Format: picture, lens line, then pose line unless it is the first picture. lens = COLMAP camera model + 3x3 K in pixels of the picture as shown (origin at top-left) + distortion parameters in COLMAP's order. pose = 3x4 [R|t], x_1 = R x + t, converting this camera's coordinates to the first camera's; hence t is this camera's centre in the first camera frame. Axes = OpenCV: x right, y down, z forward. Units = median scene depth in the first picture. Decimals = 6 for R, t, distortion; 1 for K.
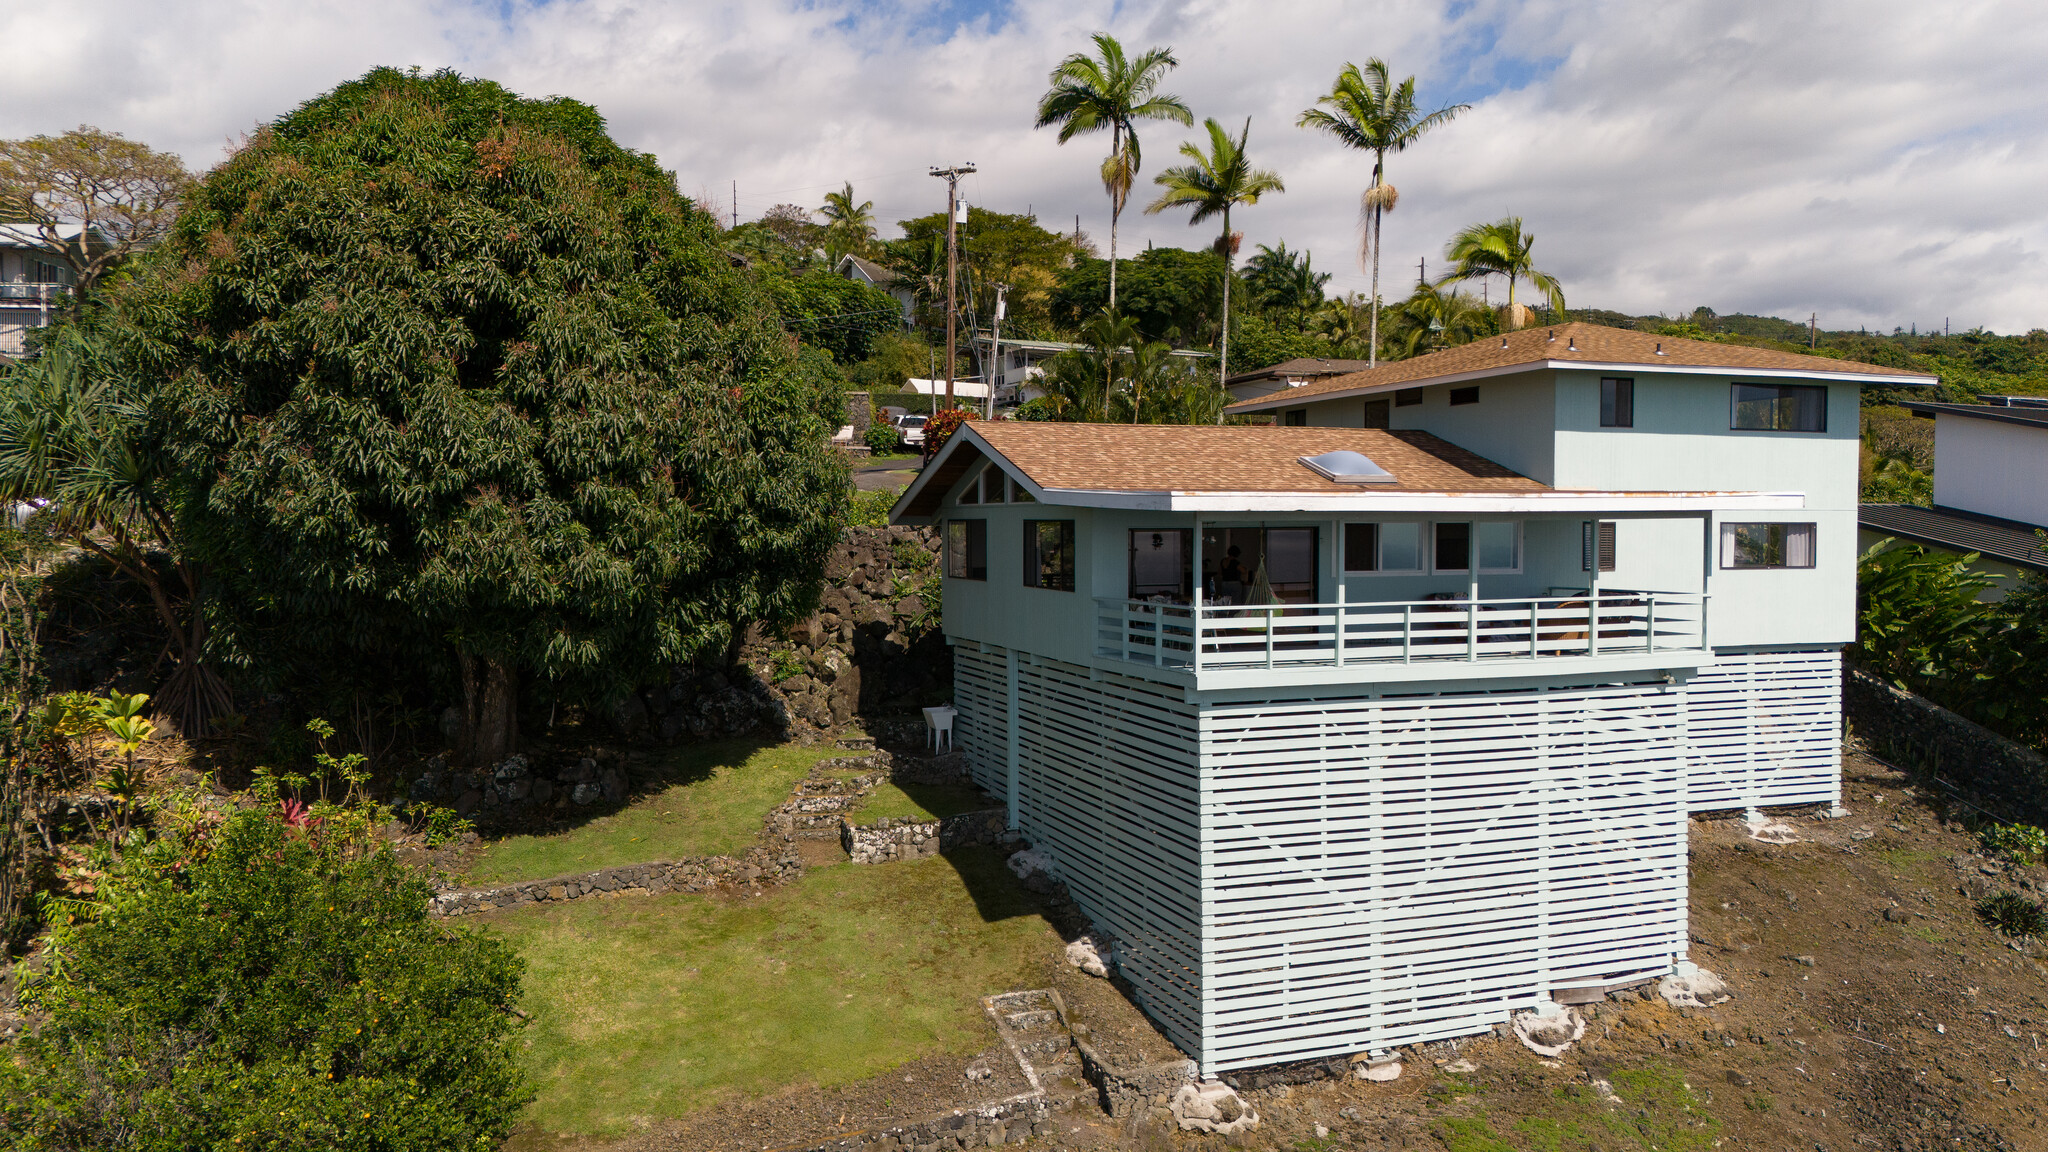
lens RADIAL K [[1514.5, 0, 1033.9], [0, 1514.5, 586.3], [0, 0, 1]] dist [0.089051, -0.114610]
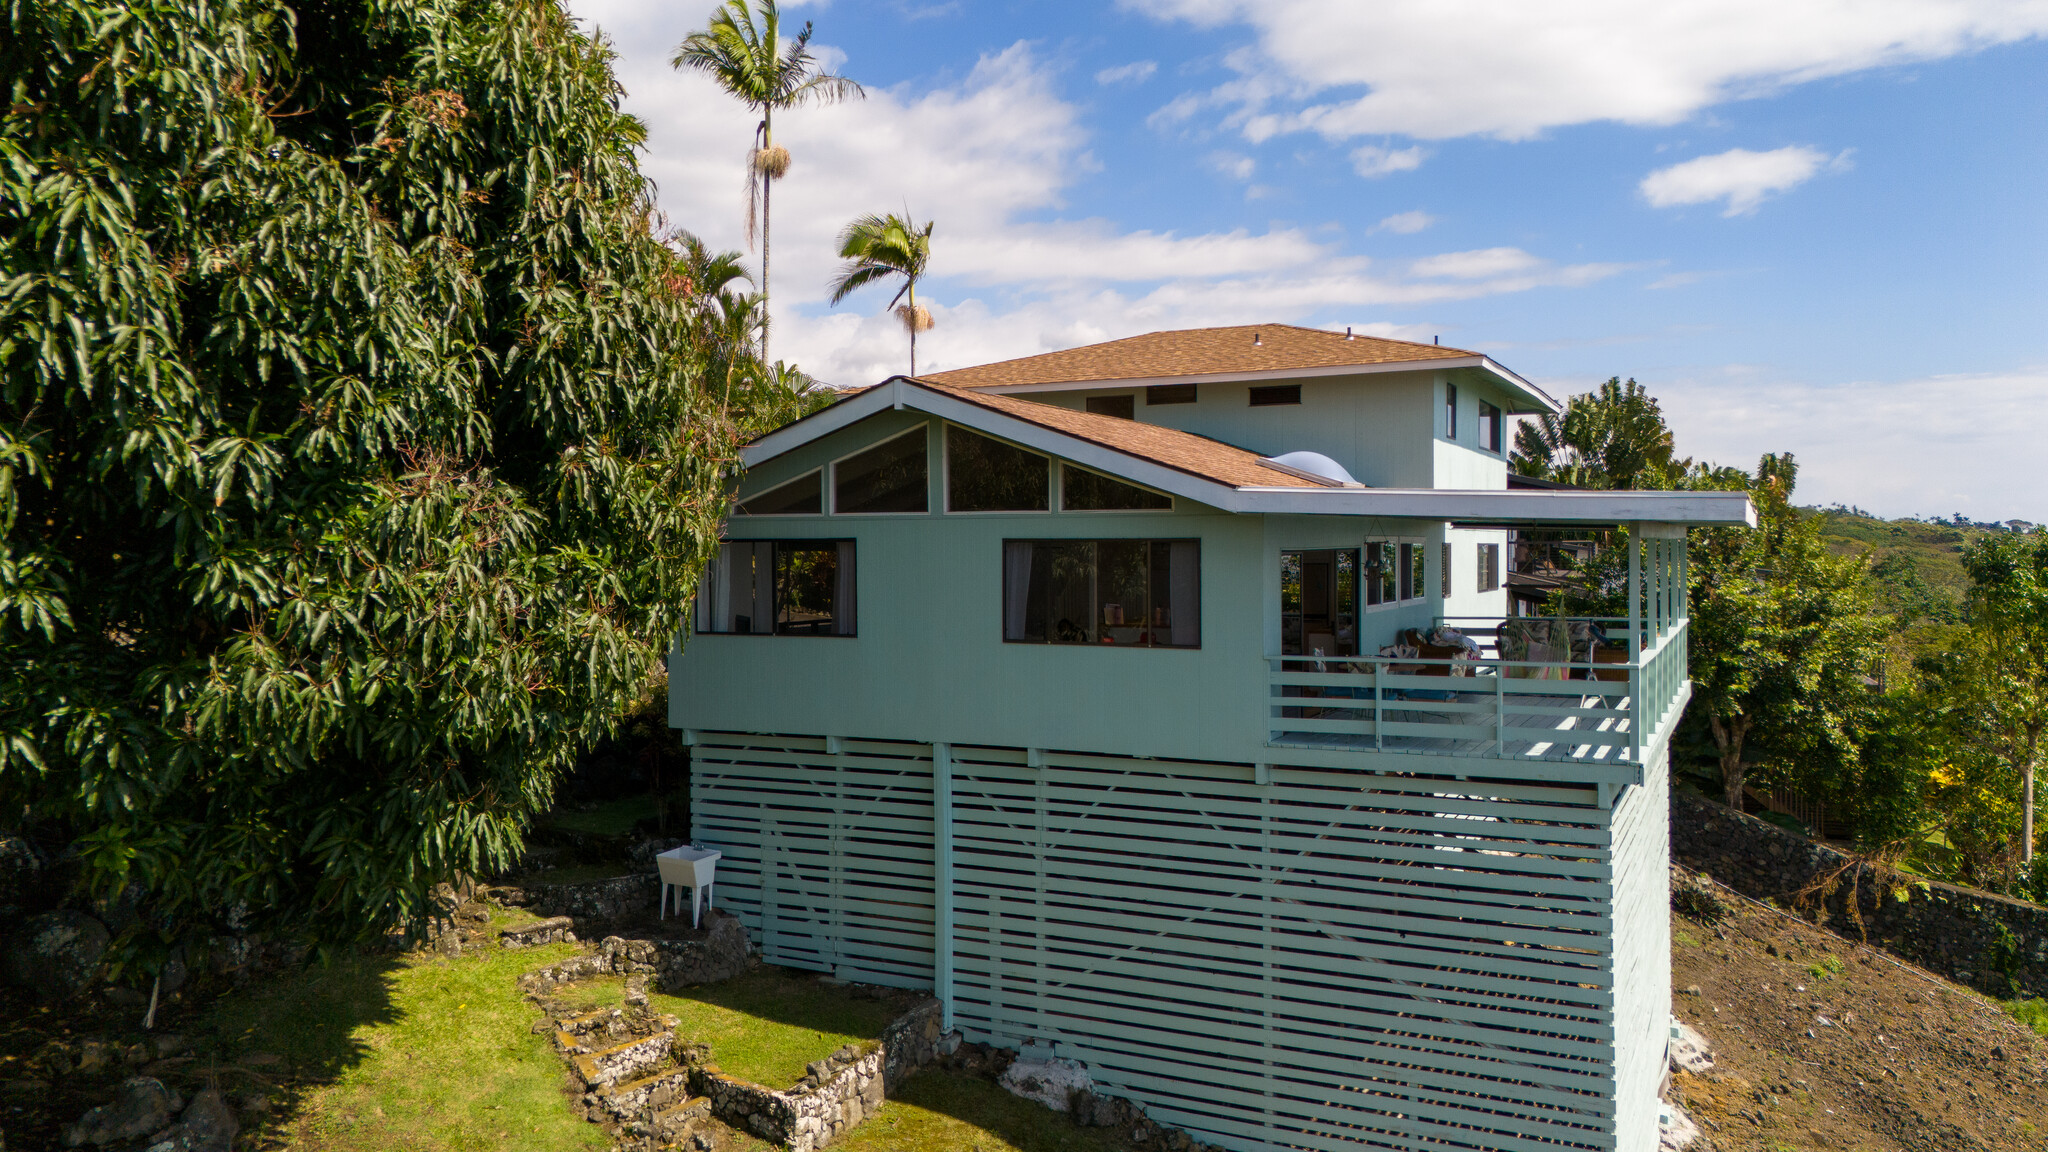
lens RADIAL K [[1514.5, 0, 1033.9], [0, 1514.5, 586.3], [0, 0, 1]] dist [0.089051, -0.114610]
pose [[0.731404, -0.020516, 0.681636, -0.415993], [0.033002, 0.999441, -0.005330, -0.019707], [-0.681146, 0.026393, 0.731672, 0.507511]]
